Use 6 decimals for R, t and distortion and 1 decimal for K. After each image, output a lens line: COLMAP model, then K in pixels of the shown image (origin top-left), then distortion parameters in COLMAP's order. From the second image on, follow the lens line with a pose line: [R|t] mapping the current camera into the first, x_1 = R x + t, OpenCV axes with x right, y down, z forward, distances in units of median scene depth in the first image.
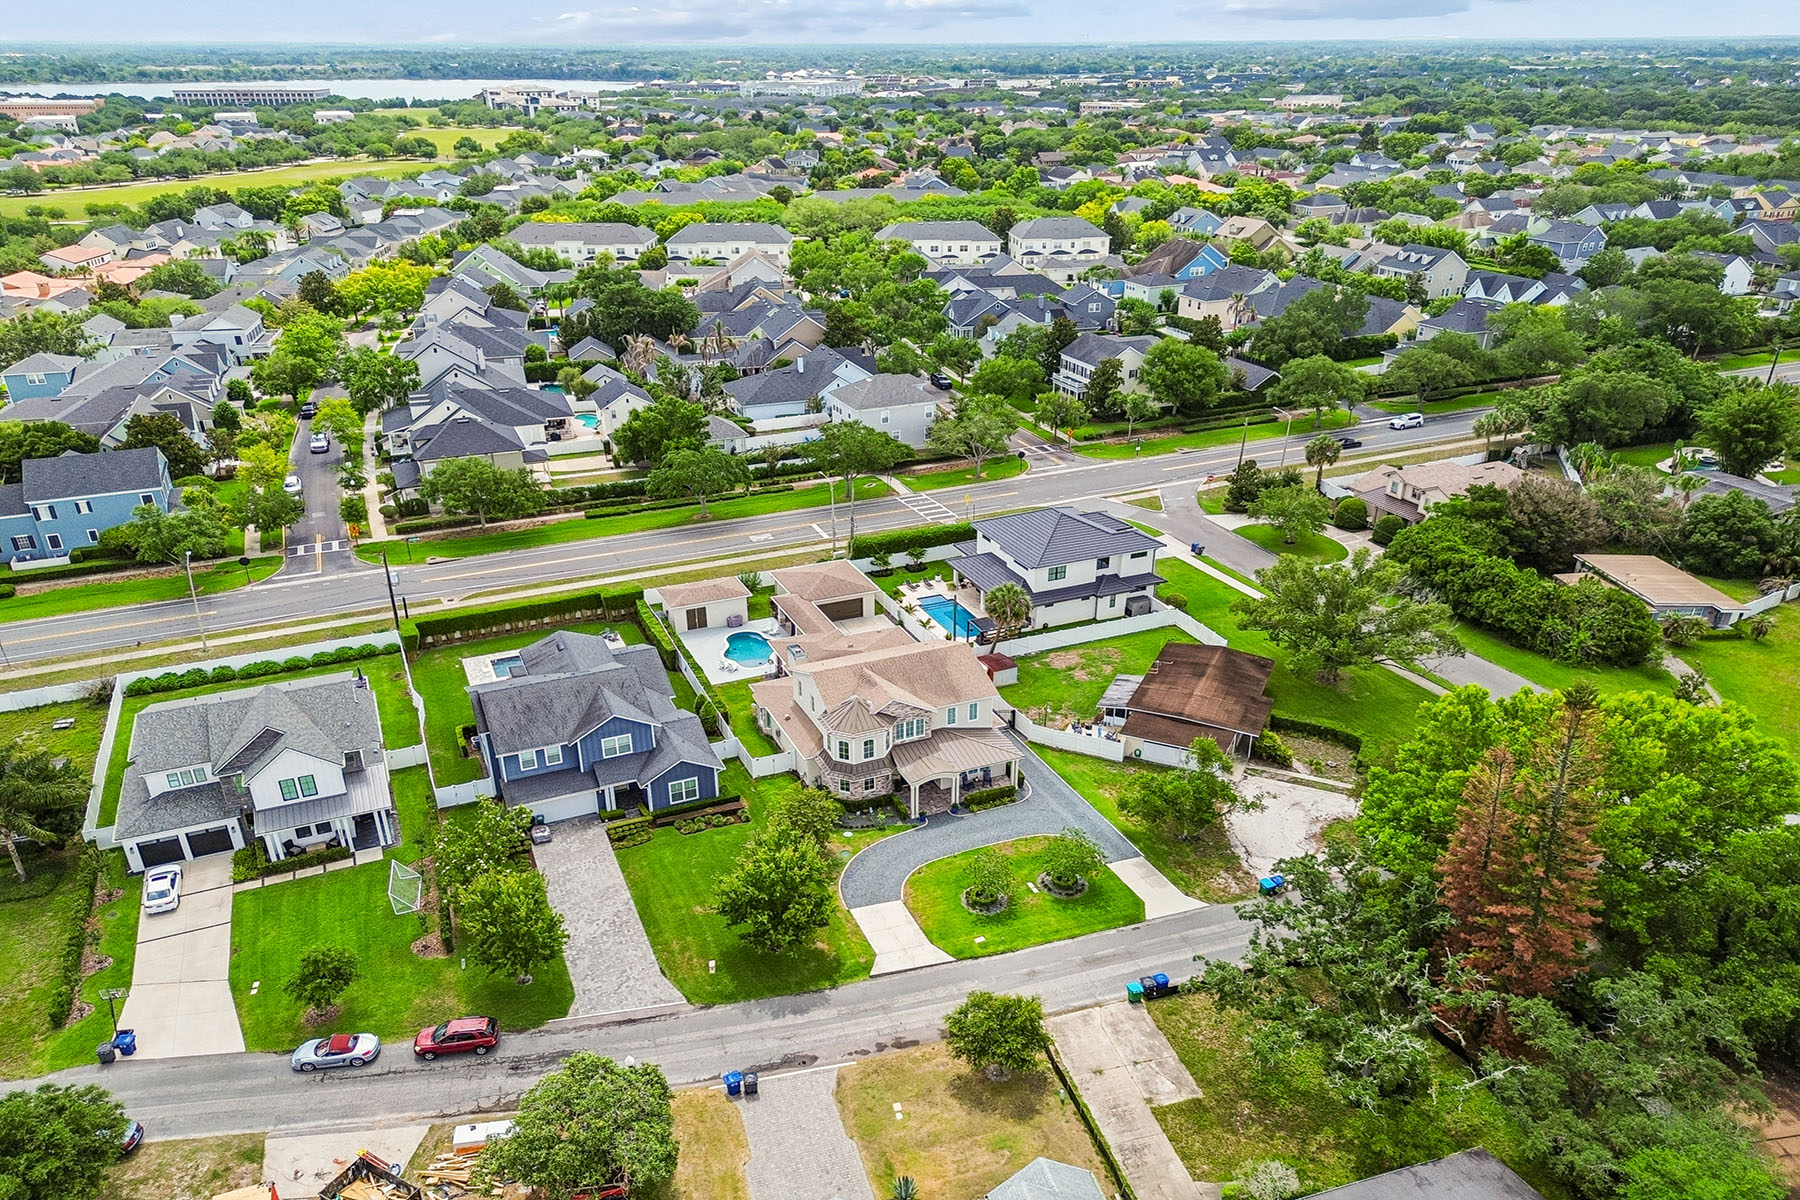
lens RADIAL K [[1276.8, 0, 901.4], [0, 1276.8, 648.7], [0, 0, 1]] dist [0.065191, -0.059811]
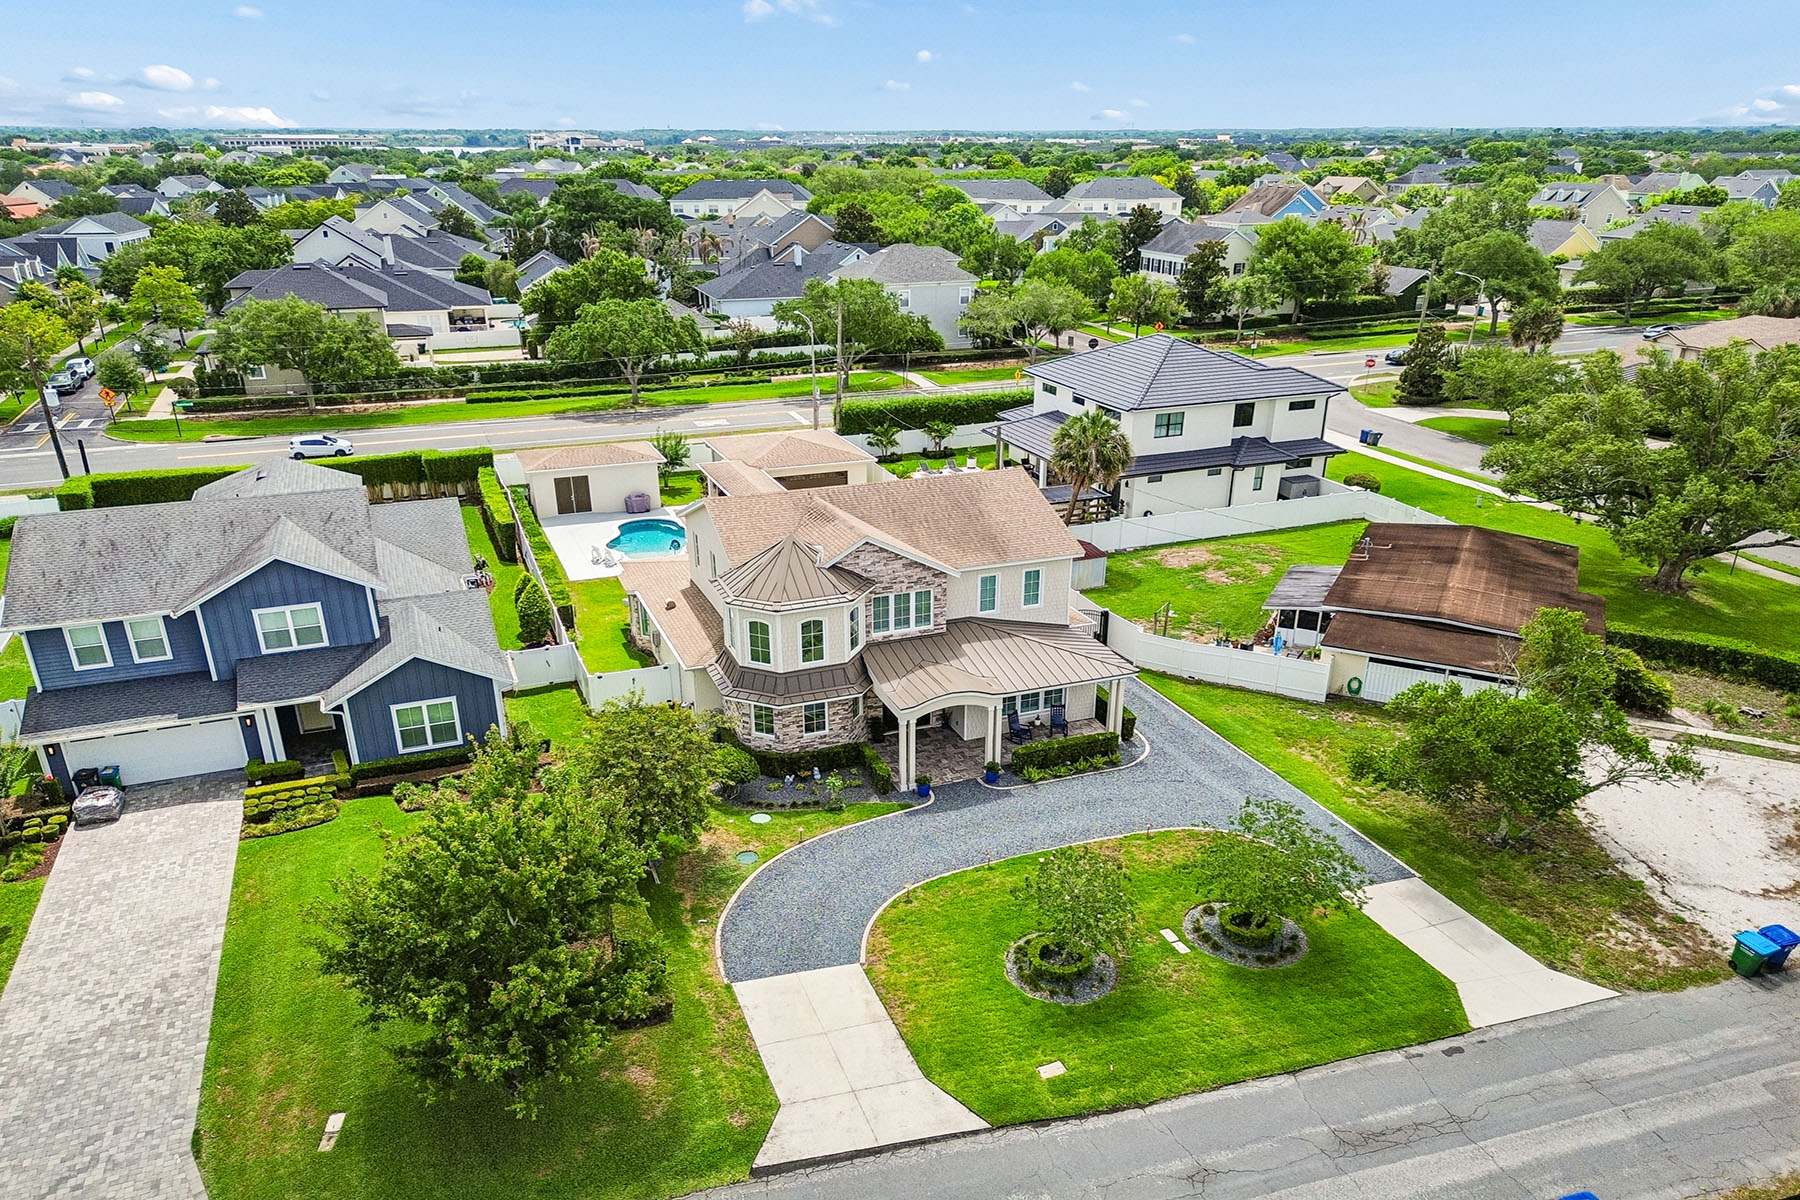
lens RADIAL K [[1257.0, 0, 903.5], [0, 1257.0, 690.9], [0, 0, 1]] dist [0.054174, -0.040450]
pose [[0.999417, 0.017552, -0.029290, 0.020204], [-0.018147, 0.999632, -0.020170, 0.095949], [0.028925, 0.020690, 0.999367, 0.487340]]
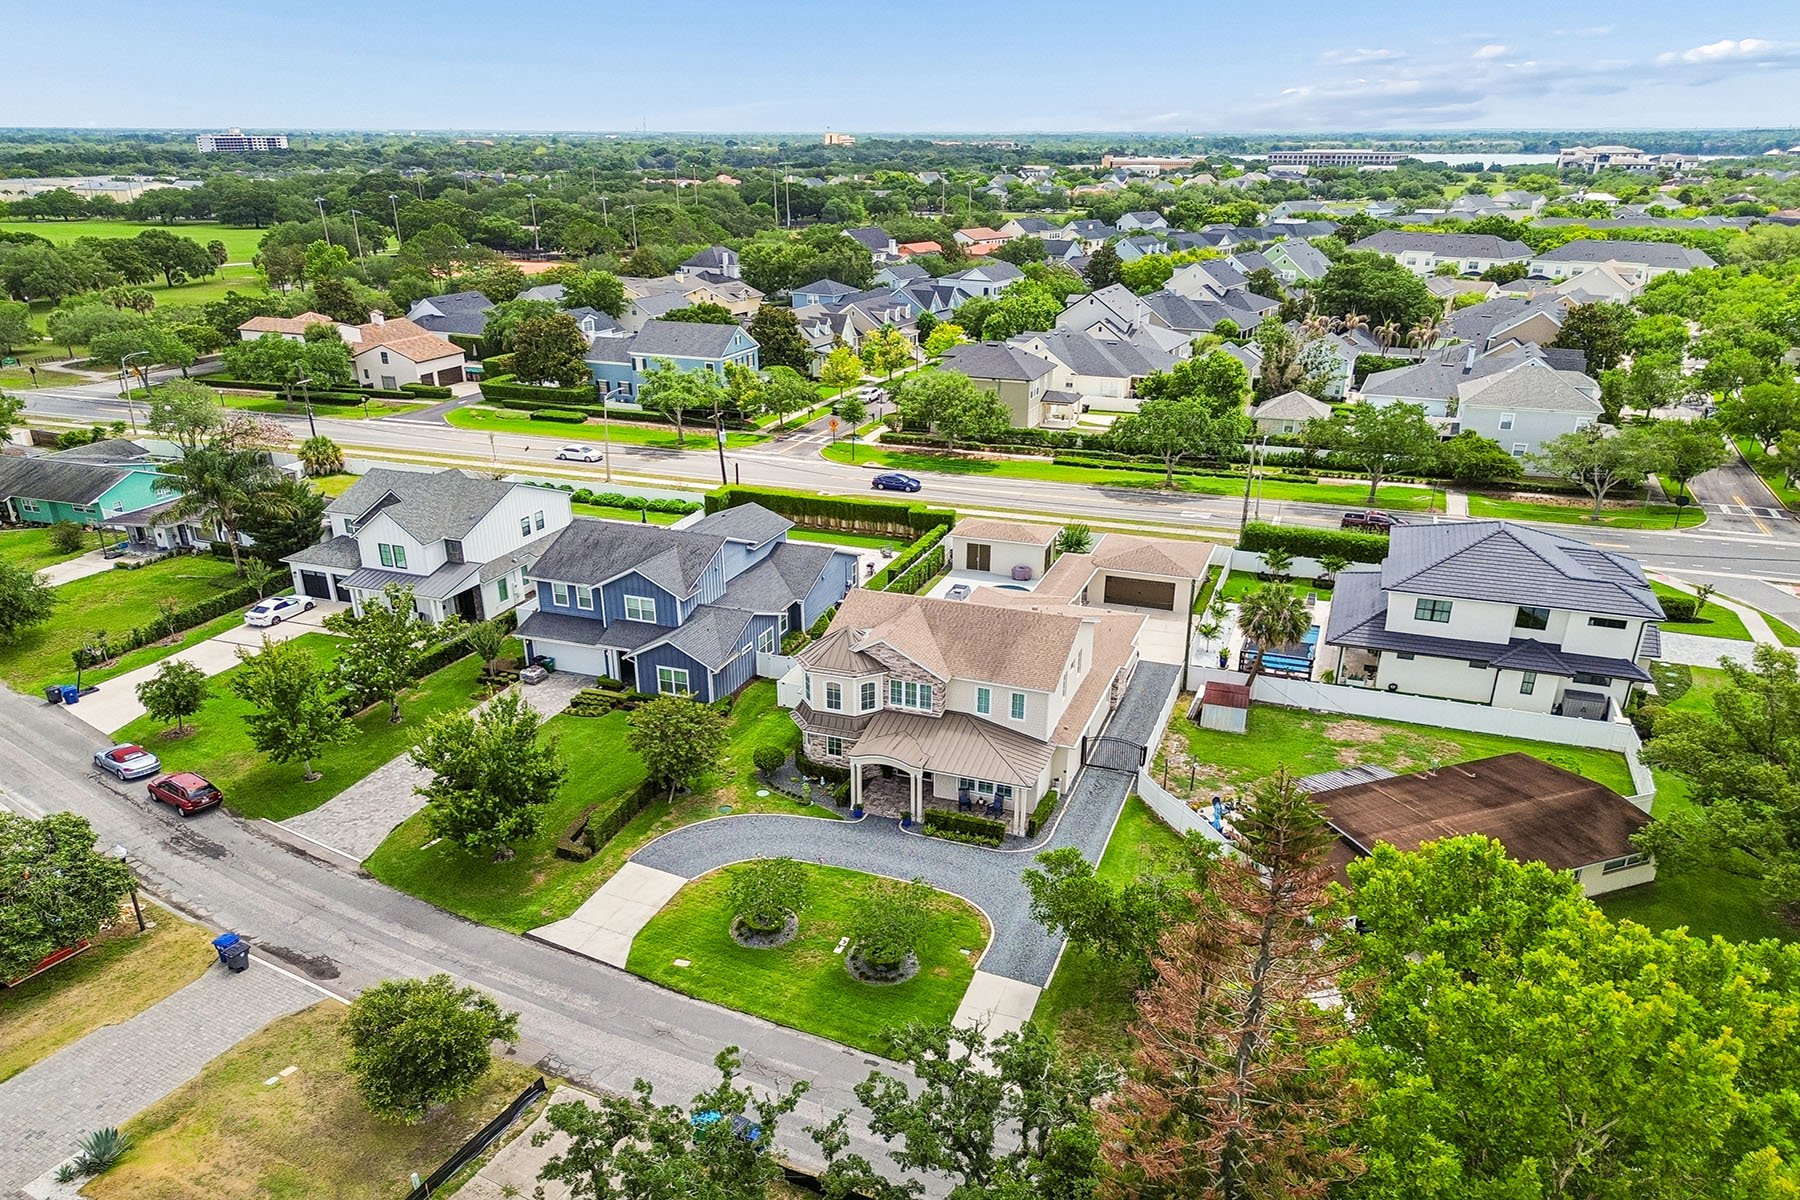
lens RADIAL K [[1276.8, 0, 901.4], [0, 1276.8, 648.7], [0, 0, 1]] dist [0.065191, -0.059811]
pose [[0.718227, 0.264581, -0.643543, 0.416805], [-0.298890, 0.952521, 0.058035, -0.000244], [0.628343, 0.150666, 0.763207, 0.427259]]
